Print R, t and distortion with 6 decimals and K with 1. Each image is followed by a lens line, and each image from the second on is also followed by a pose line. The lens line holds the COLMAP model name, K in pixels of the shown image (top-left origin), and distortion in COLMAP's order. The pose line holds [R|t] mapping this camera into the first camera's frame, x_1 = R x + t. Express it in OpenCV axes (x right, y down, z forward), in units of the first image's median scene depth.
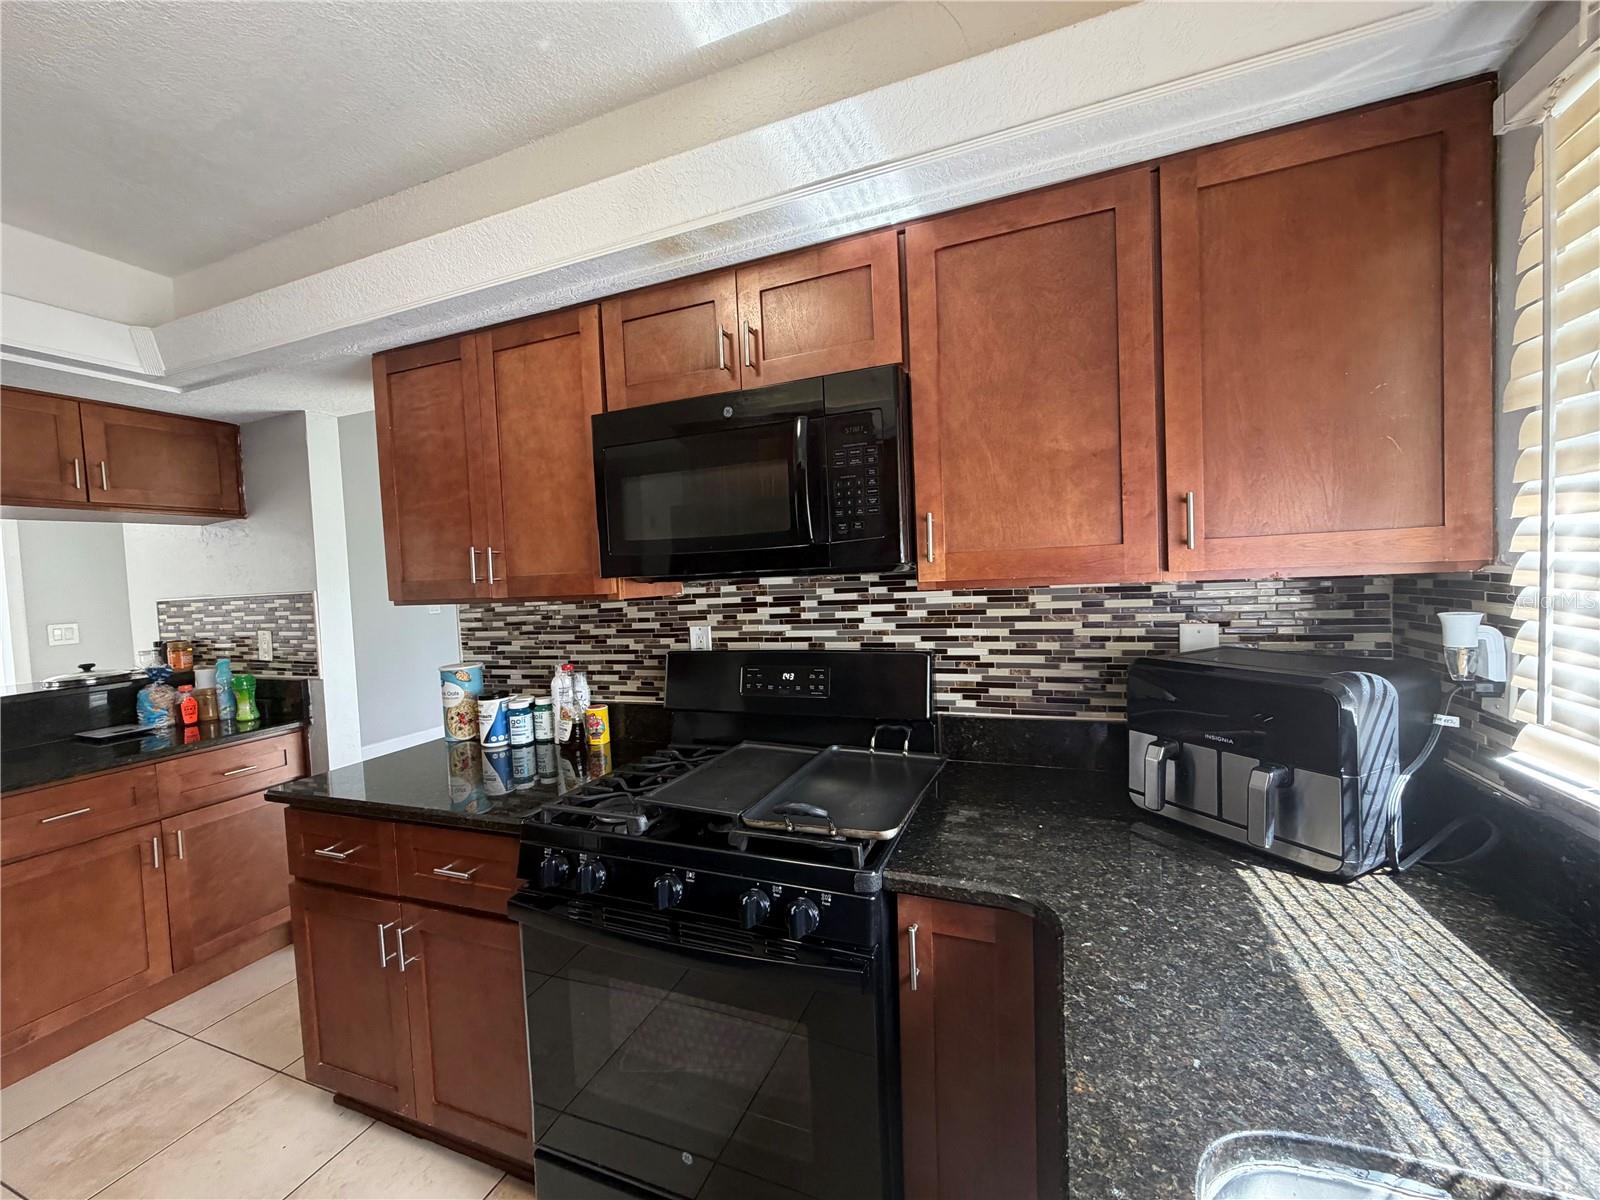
lens RADIAL K [[637.4, 0, 791.1], [0, 637.4, 601.2], [0, 0, 1]] dist [0.001639, -0.000084]
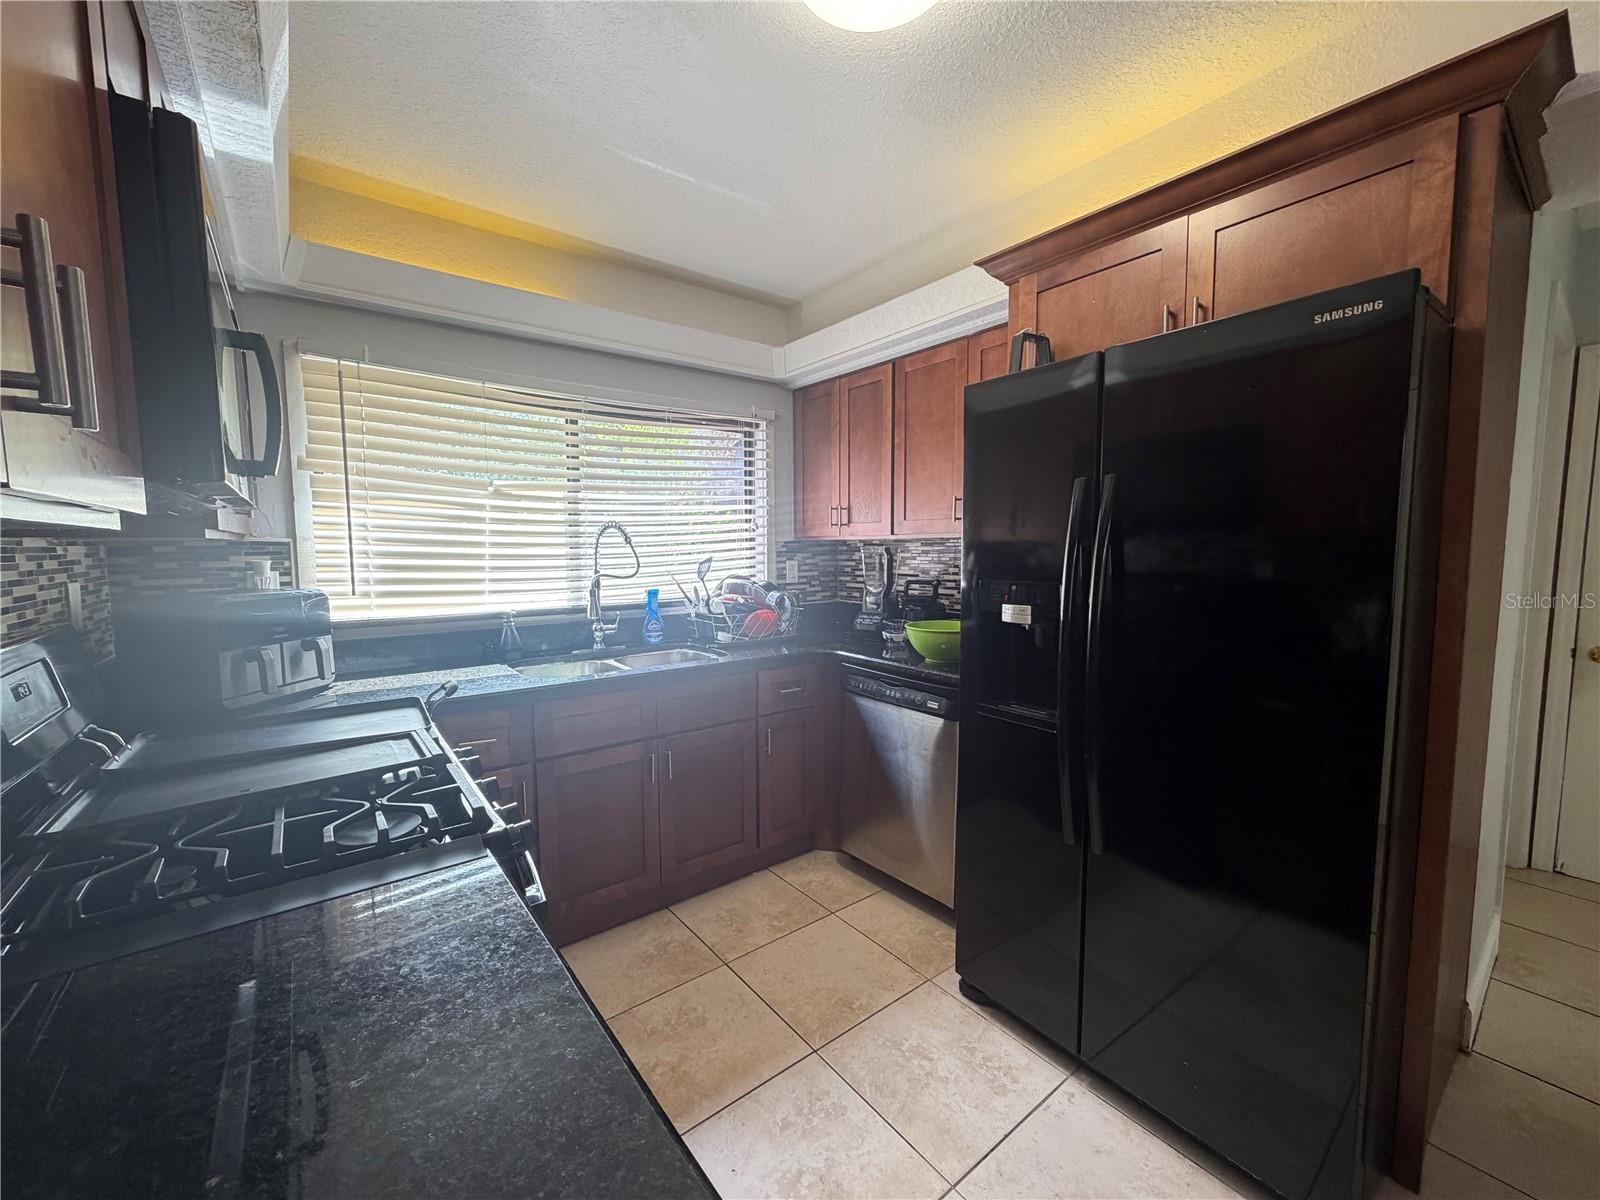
lens RADIAL K [[637.4, 0, 801.9], [0, 637.4, 599.7], [0, 0, 1]] dist [0.001639, -0.000084]
pose [[-0.861548, 0.007791, 0.507616, -0.711165], [0.071520, 0.991773, 0.106165, 0.025837], [-0.502613, 0.127771, -0.855017, 0.934407]]
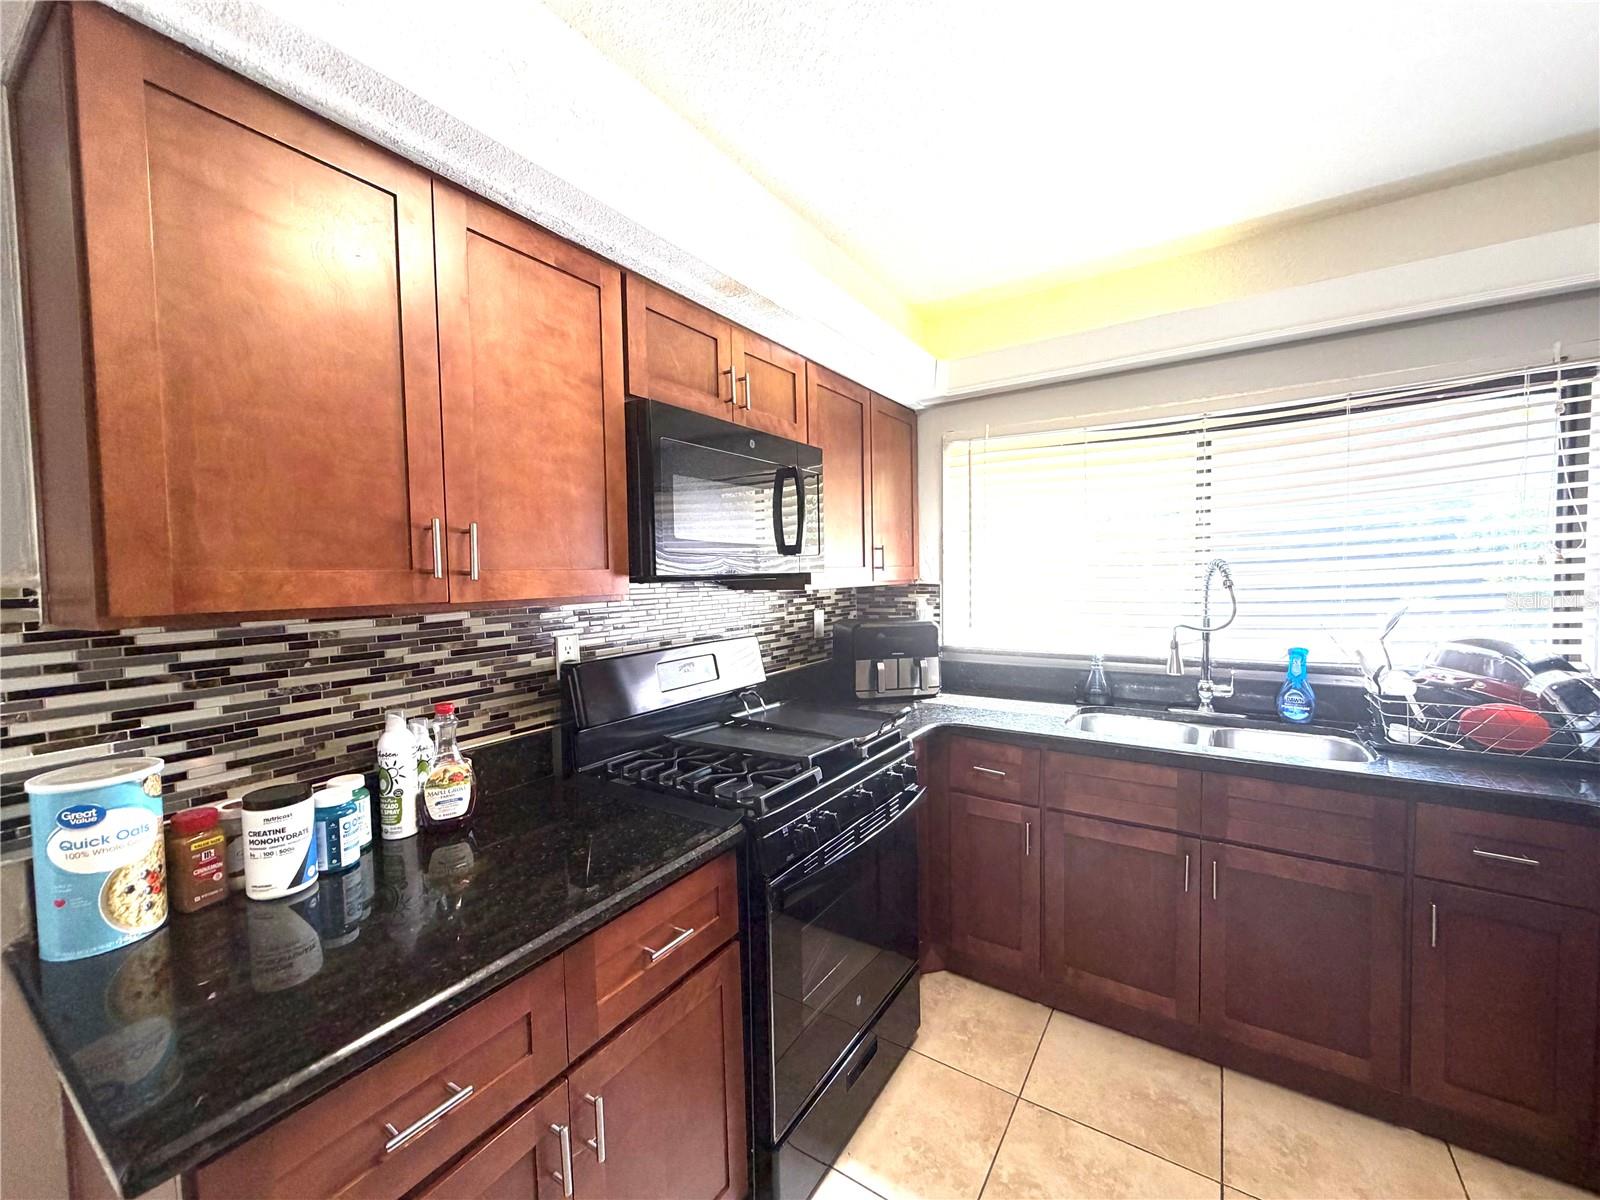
lens RADIAL K [[637.4, 0, 796.0], [0, 637.4, 603.0], [0, 0, 1]] dist [0.001639, -0.000084]
pose [[0.207187, -0.002866, 0.978297, -0.899837], [0.057561, 0.998299, -0.009266, 0.019669], [-0.976607, 0.058231, 0.207000, 0.474584]]
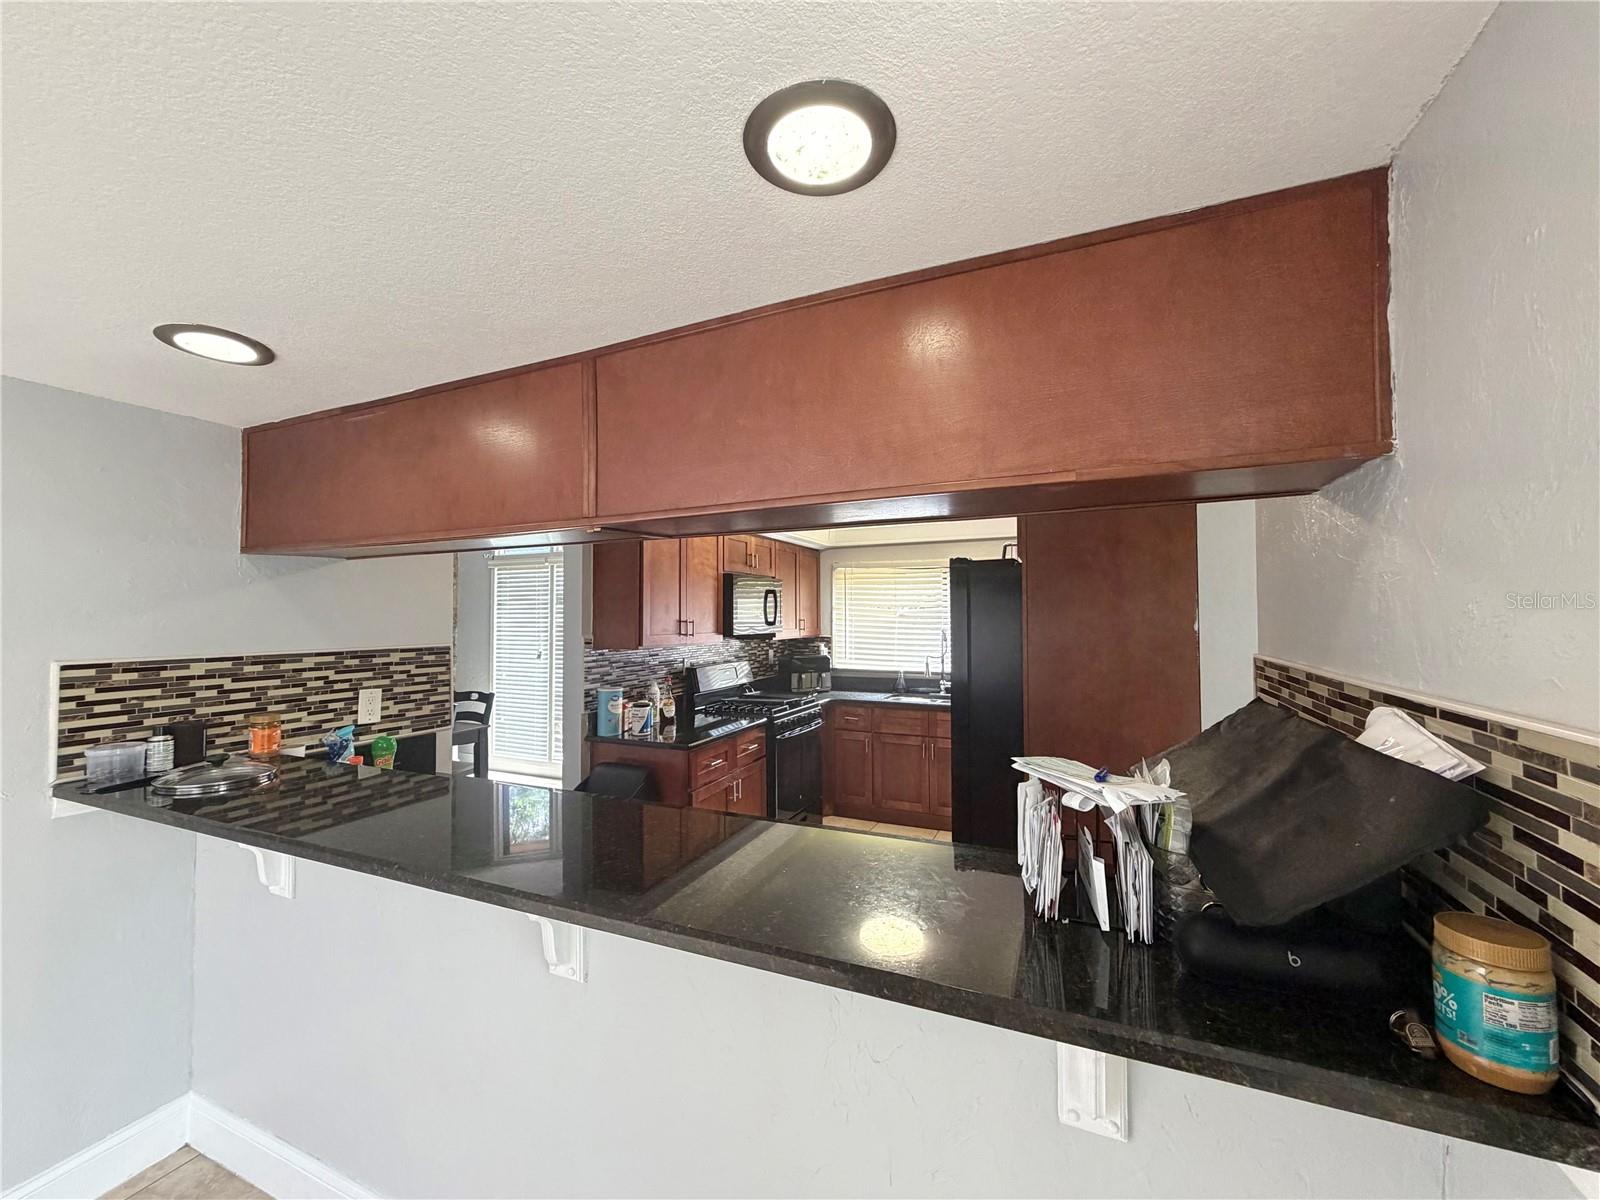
lens RADIAL K [[637.4, 0, 799.6], [0, 637.4, 604.4], [0, 0, 1]] dist [0.001639, -0.000084]
pose [[0.033269, 0.068017, 0.997129, -2.260182], [0.050187, 0.996309, -0.069636, 0.027572], [-0.998186, 0.052360, 0.029733, 0.499355]]
